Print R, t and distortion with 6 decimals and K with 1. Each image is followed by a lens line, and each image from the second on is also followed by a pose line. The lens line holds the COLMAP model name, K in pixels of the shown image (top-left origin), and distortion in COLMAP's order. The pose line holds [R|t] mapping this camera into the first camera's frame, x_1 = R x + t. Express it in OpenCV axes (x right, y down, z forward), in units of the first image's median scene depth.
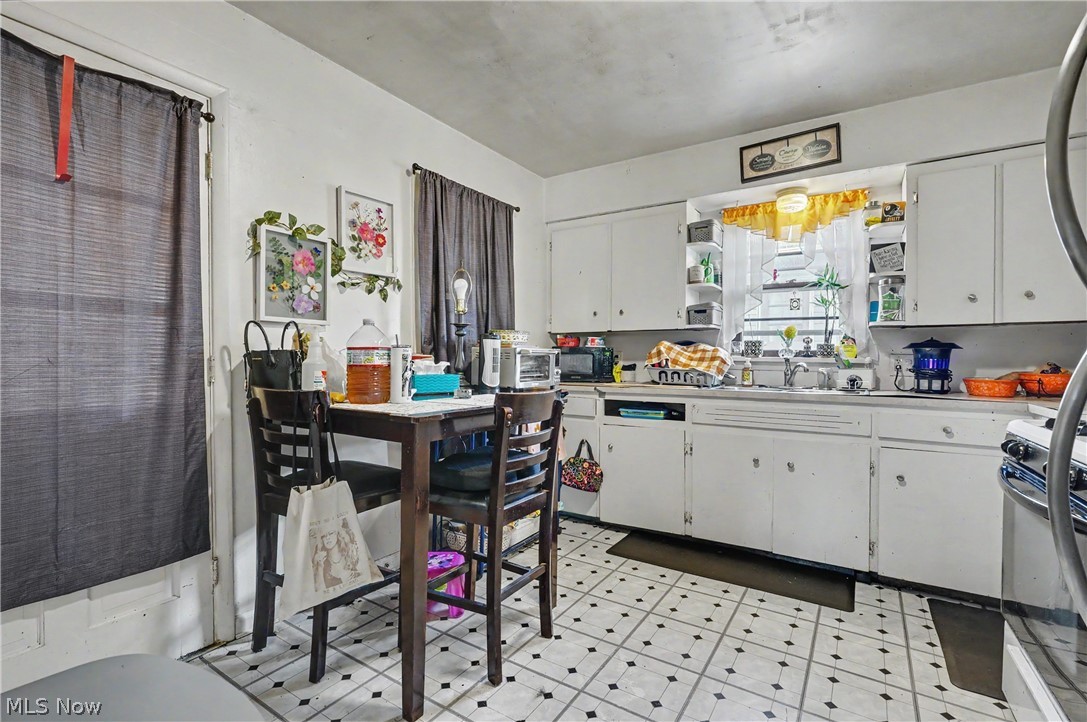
lens RADIAL K [[492.0, 0, 533.0], [0, 492.0, 362.9], [0, 0, 1]] dist [-0.012251, -0.000391]
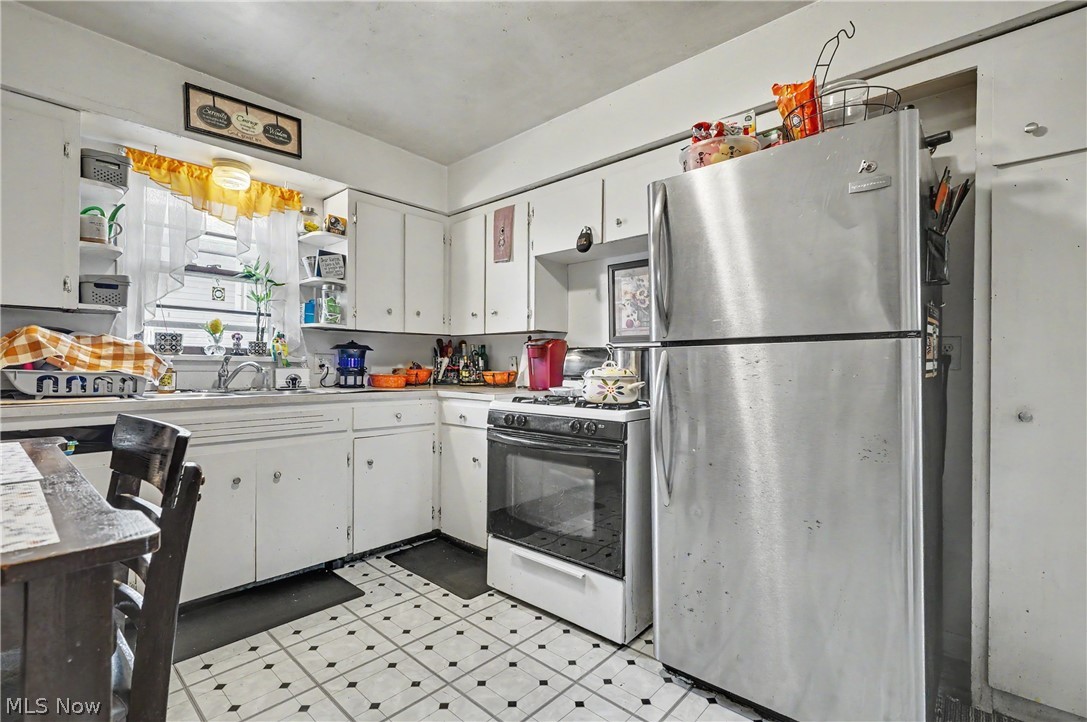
lens RADIAL K [[492.0, 0, 538.2], [0, 492.0, 365.1], [0, 0, 1]] dist [-0.012251, -0.000391]
pose [[0.143862, -0.009537, 0.989552, -0.263511], [-0.002201, 0.999948, 0.009957, -0.004473], [-0.989595, -0.003610, 0.143834, 0.347755]]
